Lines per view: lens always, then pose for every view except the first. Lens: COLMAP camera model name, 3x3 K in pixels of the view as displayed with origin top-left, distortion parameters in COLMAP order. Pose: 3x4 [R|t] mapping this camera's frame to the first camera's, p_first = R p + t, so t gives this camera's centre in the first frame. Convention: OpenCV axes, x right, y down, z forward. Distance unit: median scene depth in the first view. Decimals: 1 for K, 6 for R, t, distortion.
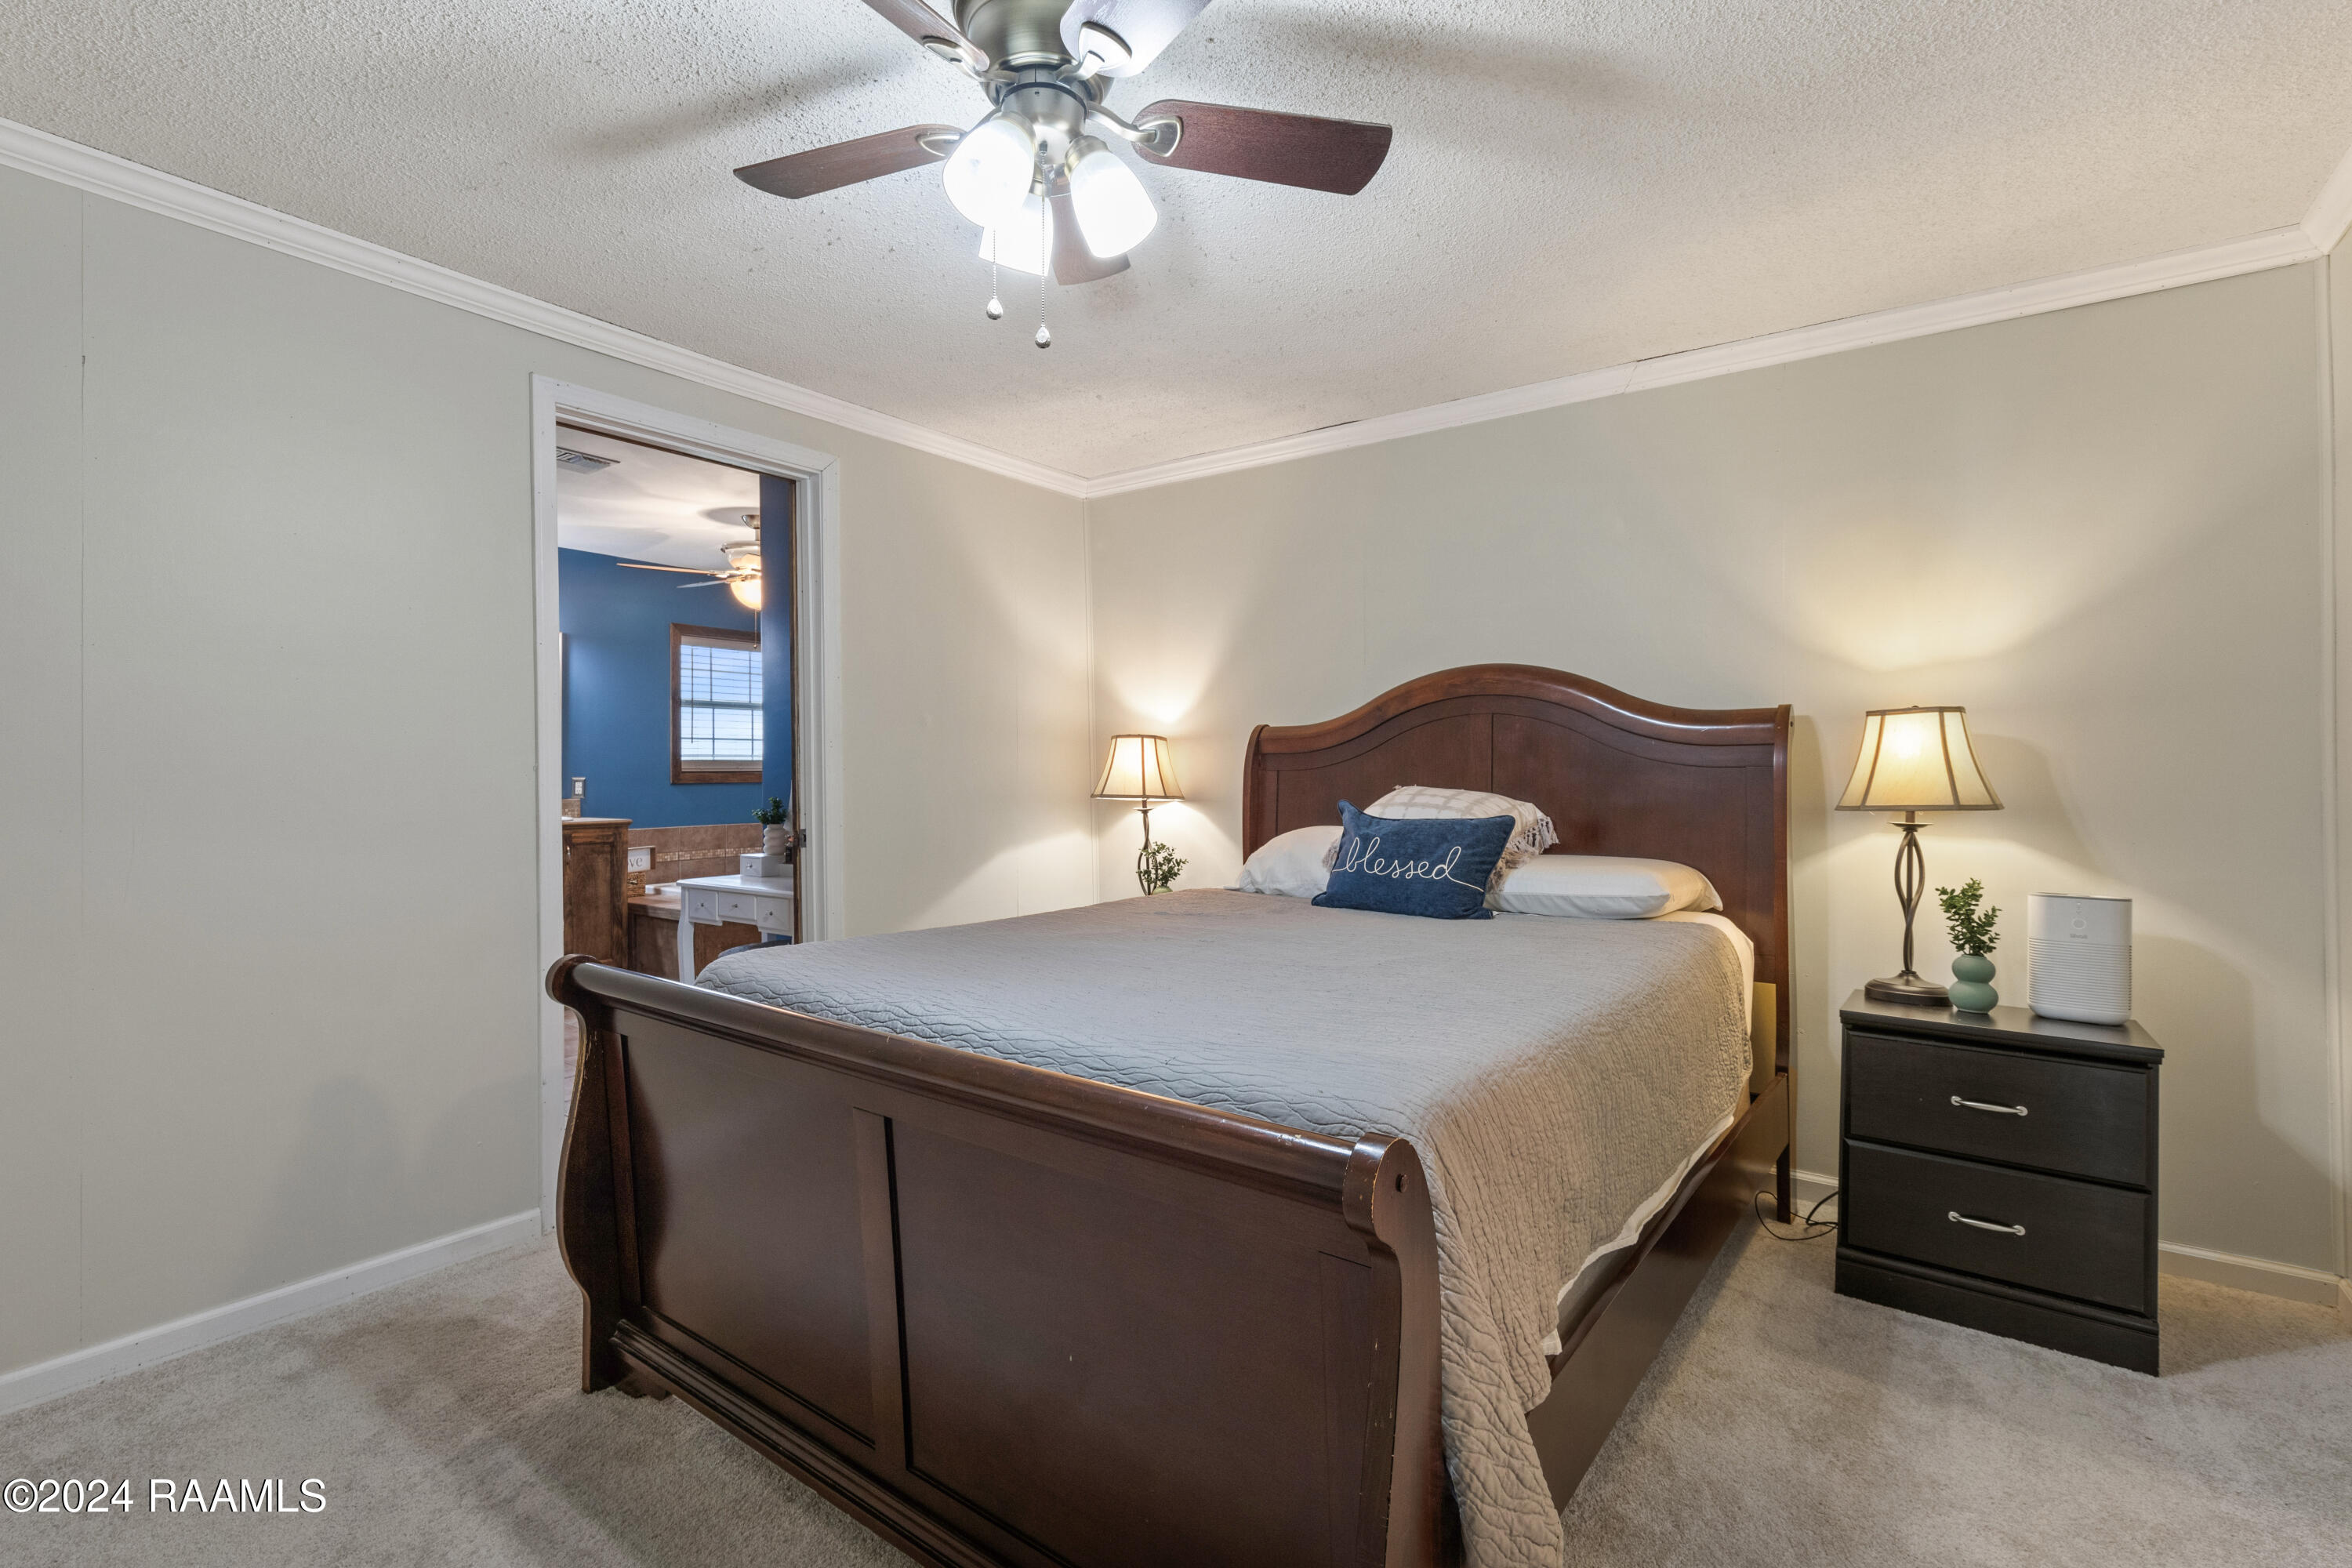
lens RADIAL K [[1048.9, 0, 1158.5], [0, 1048.9, 779.8], [0, 0, 1]] dist [0.001898, -0.000276]
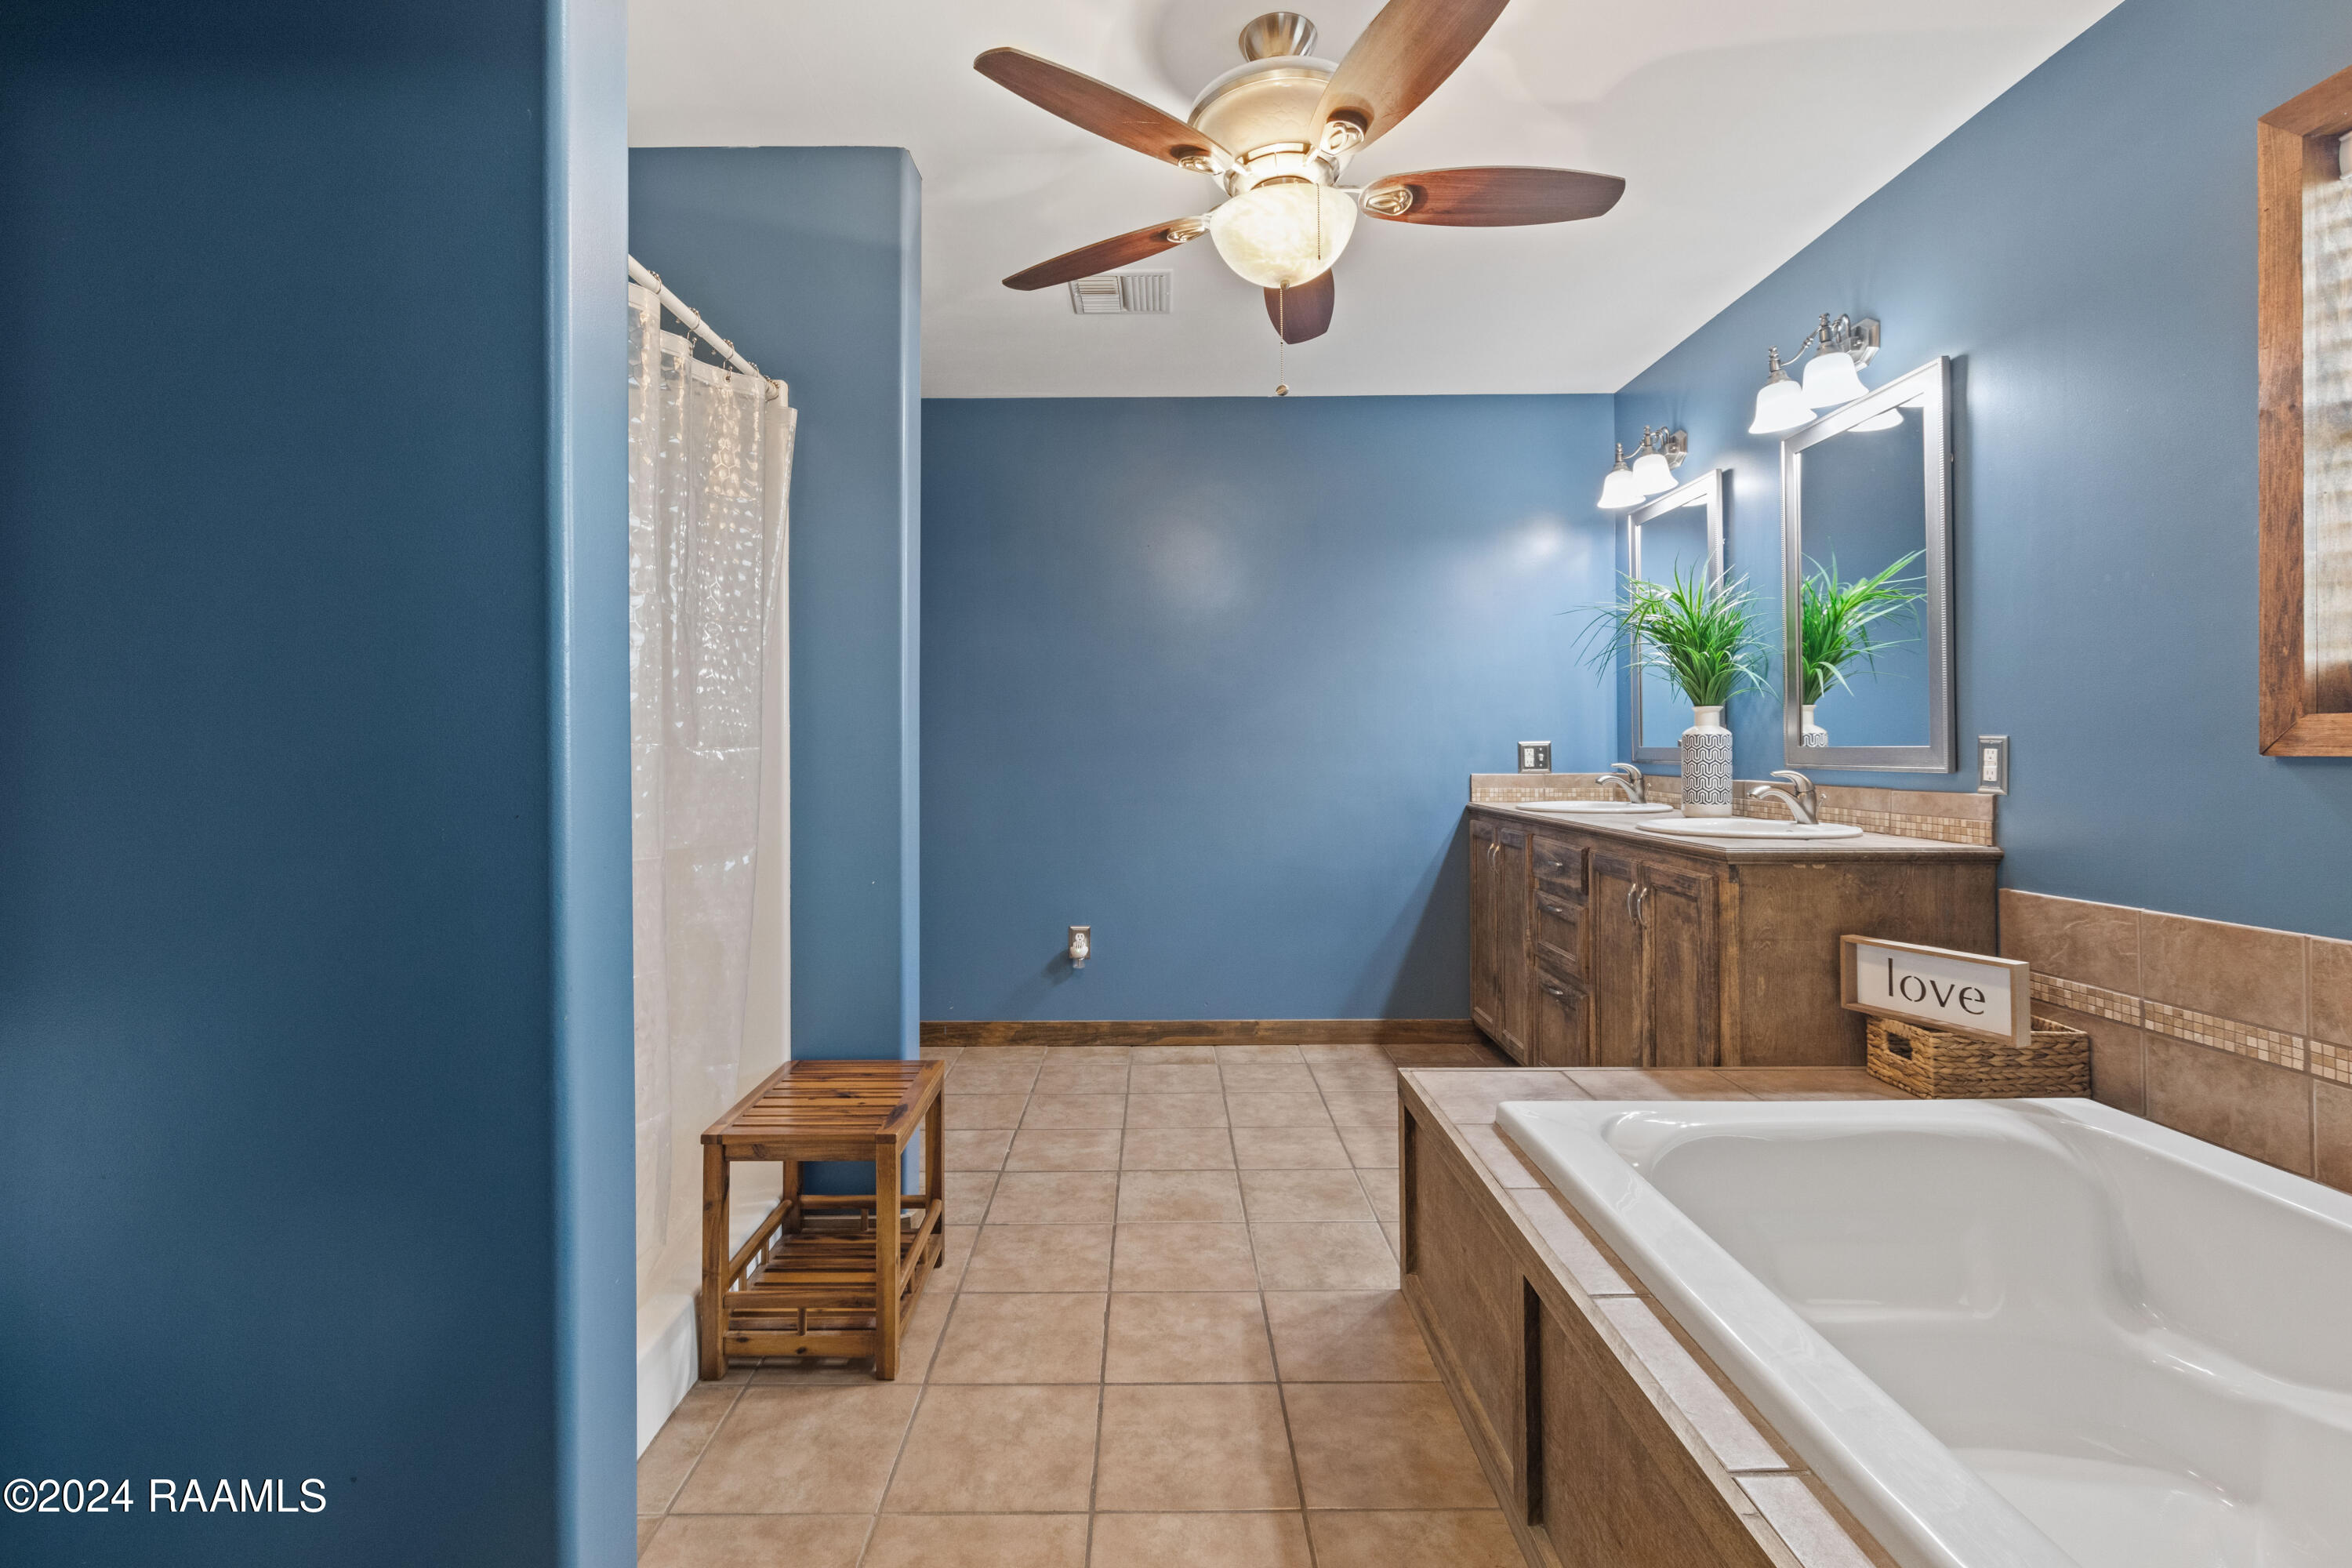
lens RADIAL K [[1048.9, 0, 1166.0], [0, 1048.9, 744.6], [0, 0, 1]] dist [0.001898, -0.000276]
pose [[-0.795147, 0.005019, -0.606396, -0.103684], [0.004543, 0.999987, 0.002320, -0.001240], [0.606400, -0.000910, -0.795159, 1.074865]]
